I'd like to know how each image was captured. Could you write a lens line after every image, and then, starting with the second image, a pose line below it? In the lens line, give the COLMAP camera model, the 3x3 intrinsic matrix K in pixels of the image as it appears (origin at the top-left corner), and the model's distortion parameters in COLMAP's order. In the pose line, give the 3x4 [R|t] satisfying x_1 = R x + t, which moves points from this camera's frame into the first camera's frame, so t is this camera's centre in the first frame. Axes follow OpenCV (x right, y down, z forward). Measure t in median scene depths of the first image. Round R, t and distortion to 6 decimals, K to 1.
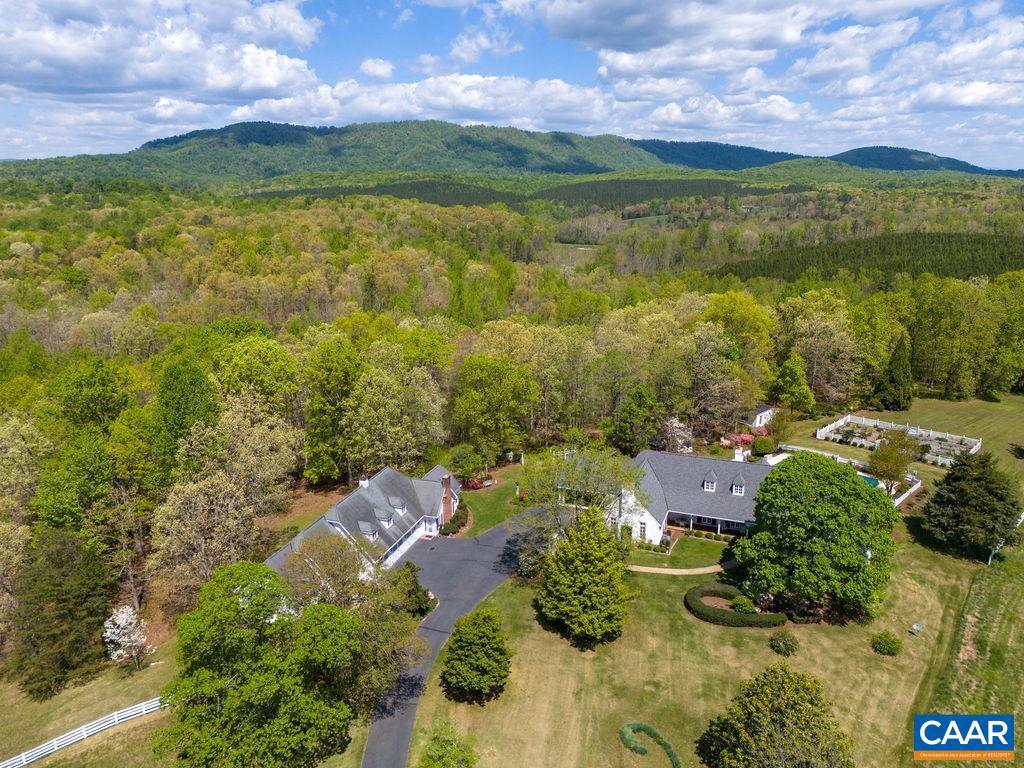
lens RADIAL K [[774.3, 0, 515.2], [0, 774.3, 378.3], [0, 0, 1]] dist [0.079774, -0.086115]
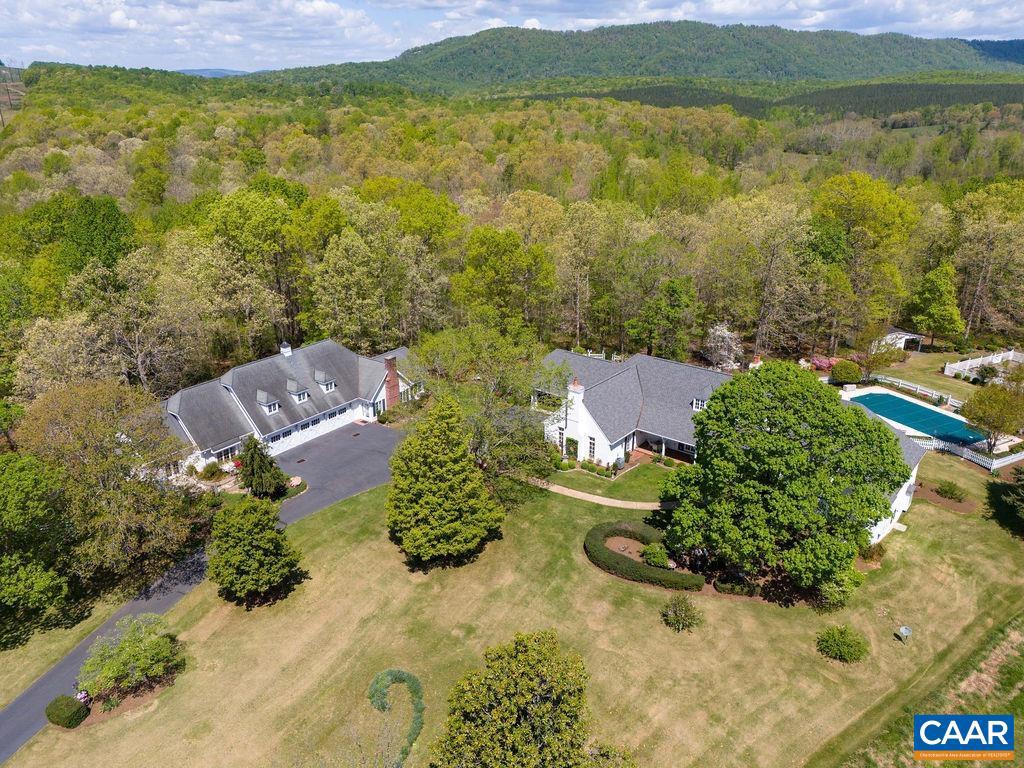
lens RADIAL K [[774.3, 0, 515.2], [0, 774.3, 378.3], [0, 0, 1]] dist [0.079774, -0.086115]
pose [[0.950166, 0.112717, -0.290654, 0.305256], [-0.083118, 0.990194, 0.112286, 0.042680], [0.300460, -0.082532, 0.950217, 0.226363]]
